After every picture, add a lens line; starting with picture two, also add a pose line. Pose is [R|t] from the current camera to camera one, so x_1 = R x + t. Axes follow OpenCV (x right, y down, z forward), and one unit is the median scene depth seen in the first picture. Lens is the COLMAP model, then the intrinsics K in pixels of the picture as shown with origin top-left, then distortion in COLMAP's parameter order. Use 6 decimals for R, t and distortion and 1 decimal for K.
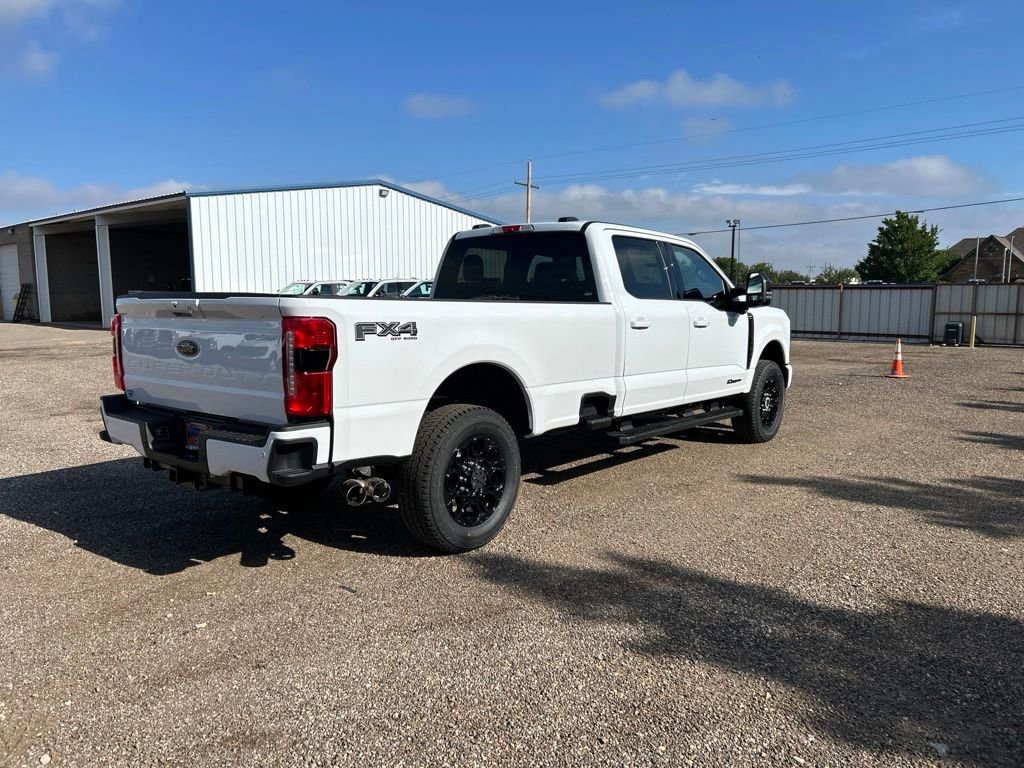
lens RADIAL K [[776.5, 0, 506.2], [0, 776.5, 385.8], [0, 0, 1]] dist [0.010088, -0.007631]
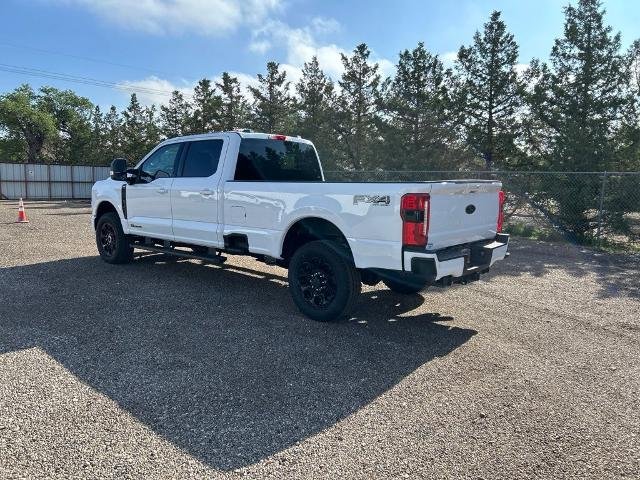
lens RADIAL K [[476.3, 0, 320.0], [0, 476.3, 240.0], [0, 0, 1]] dist [0.036507, -0.051274]
pose [[0.024314, -0.126842, 0.991625, -1.239272], [0.087461, 0.988385, 0.124283, -0.119099], [-0.995871, 0.083706, 0.035125, 1.043190]]
